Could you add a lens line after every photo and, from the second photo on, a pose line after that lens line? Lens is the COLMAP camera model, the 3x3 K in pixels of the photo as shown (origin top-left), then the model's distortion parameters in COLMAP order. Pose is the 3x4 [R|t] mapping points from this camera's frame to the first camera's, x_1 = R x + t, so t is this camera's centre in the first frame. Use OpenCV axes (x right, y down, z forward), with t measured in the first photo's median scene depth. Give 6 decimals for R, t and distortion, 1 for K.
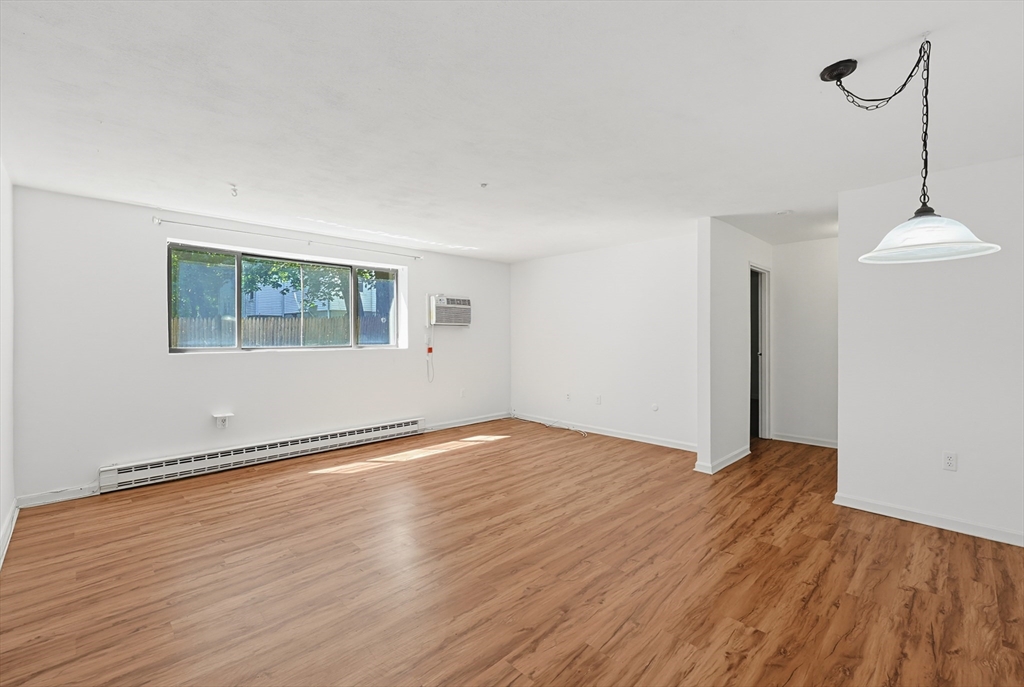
lens RADIAL K [[447.3, 0, 528.9], [0, 447.3, 325.0], [0, 0, 1]] dist [0.004011, -0.003350]
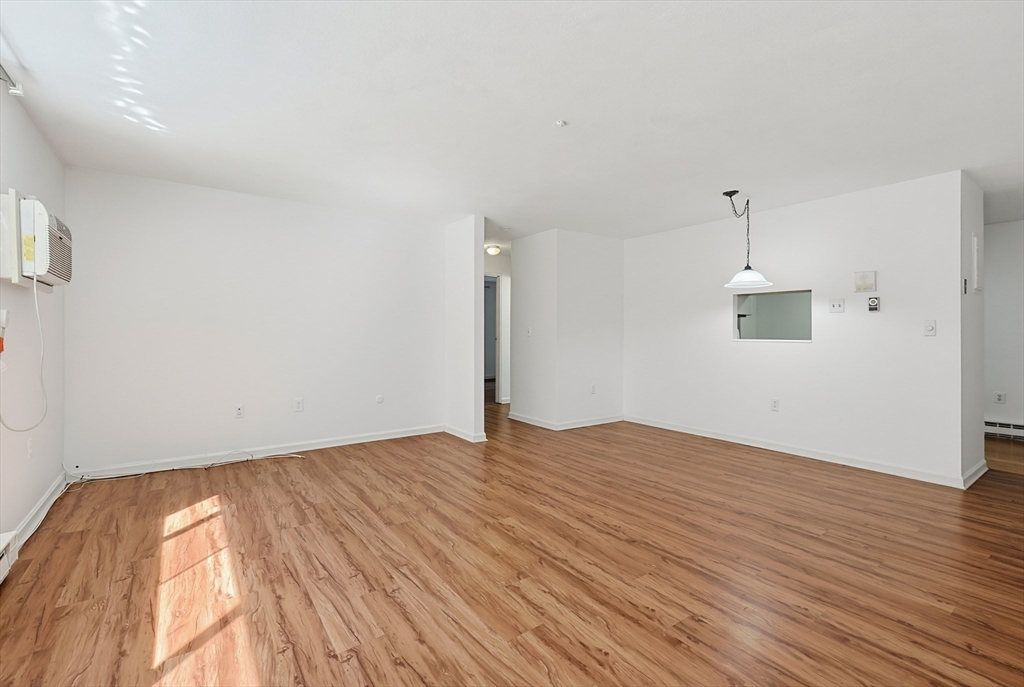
lens RADIAL K [[447.3, 0, 497.1], [0, 447.3, 341.1], [0, 0, 1]] dist [0.004011, -0.003350]
pose [[0.190871, -0.021322, 0.981384, -0.815865], [-0.023152, 0.999388, 0.026216, 0.053353], [-0.981342, -0.027725, 0.190260, 0.872649]]
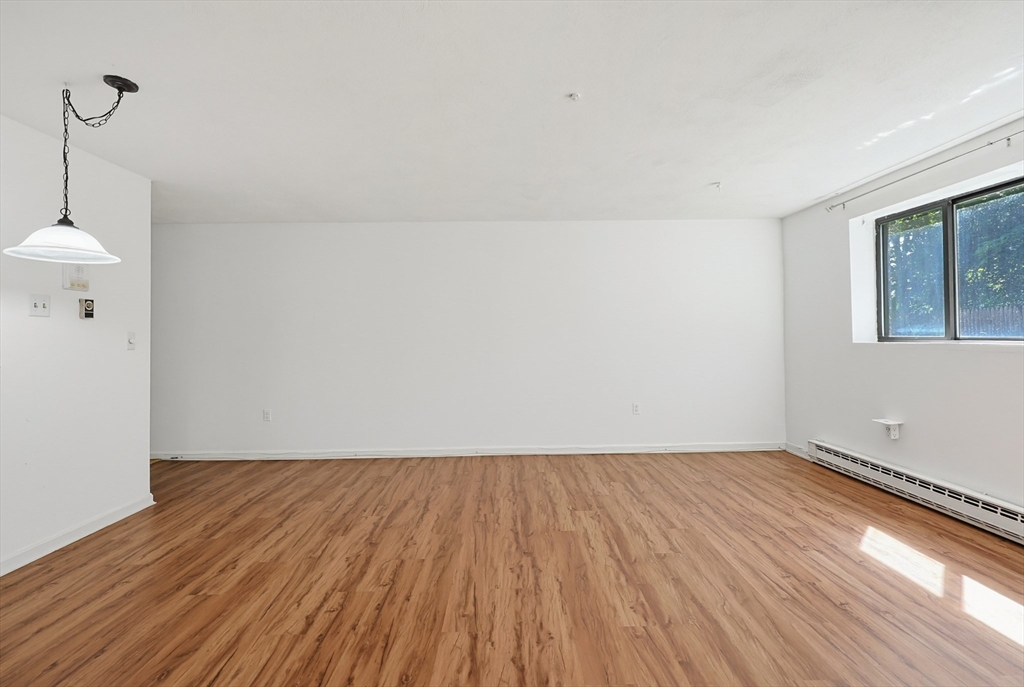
lens RADIAL K [[447.3, 0, 514.5], [0, 447.3, 332.3], [0, 0, 1]] dist [0.004011, -0.003350]
pose [[-0.705561, 0.000262, -0.708649, 0.400775], [0.025962, 0.999338, -0.025479, 0.053621], [0.708173, -0.036375, -0.705101, 1.276218]]
